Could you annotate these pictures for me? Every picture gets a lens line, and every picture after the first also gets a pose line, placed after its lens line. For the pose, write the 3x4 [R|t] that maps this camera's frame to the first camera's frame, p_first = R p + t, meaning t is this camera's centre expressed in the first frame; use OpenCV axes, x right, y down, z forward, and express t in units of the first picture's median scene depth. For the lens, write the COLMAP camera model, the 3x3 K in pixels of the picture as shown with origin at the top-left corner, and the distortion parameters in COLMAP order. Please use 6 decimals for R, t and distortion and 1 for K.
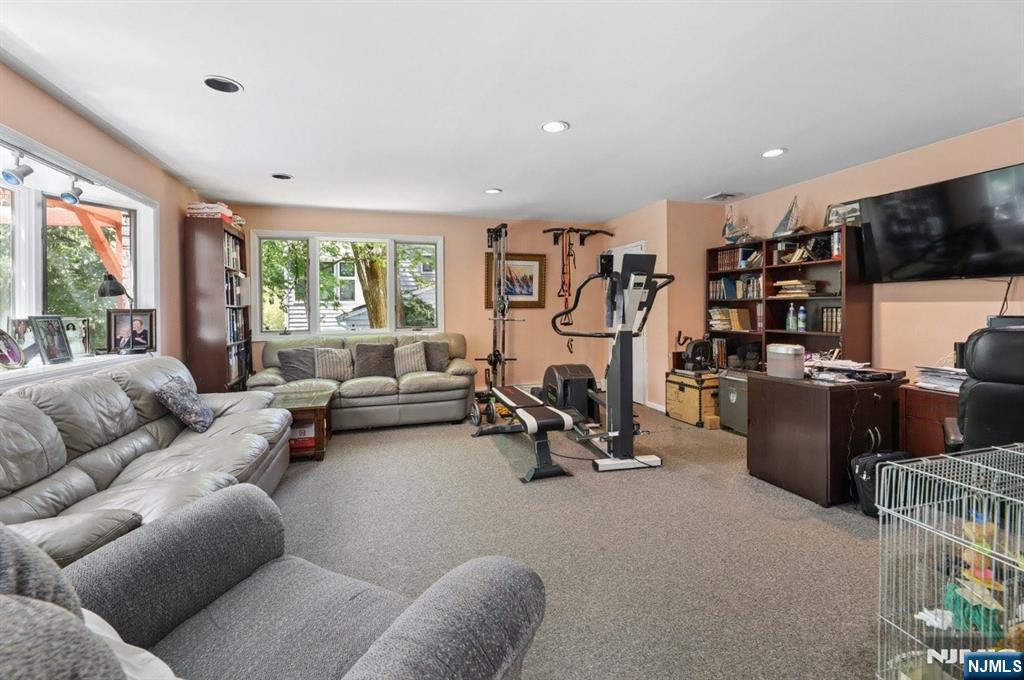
lens RADIAL K [[436.0, 0, 493.6], [0, 436.0, 310.2], [0, 0, 1]] dist [0.001988, -0.000014]
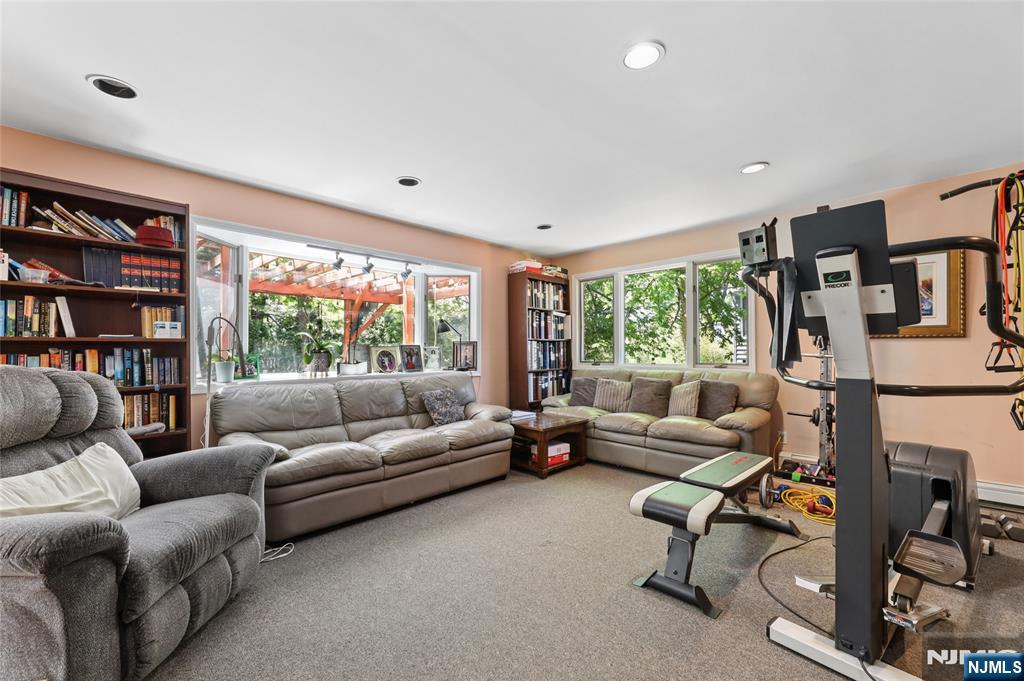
lens RADIAL K [[415.1, 0, 512.2], [0, 415.1, 345.9], [0, 0, 1]] dist [-0.000941, -0.000738]
pose [[0.477218, 0.000793, -0.878784, 0.410170], [-0.004666, 0.999988, -0.001632, 0.011494], [0.878772, 0.004879, 0.477216, 0.370792]]
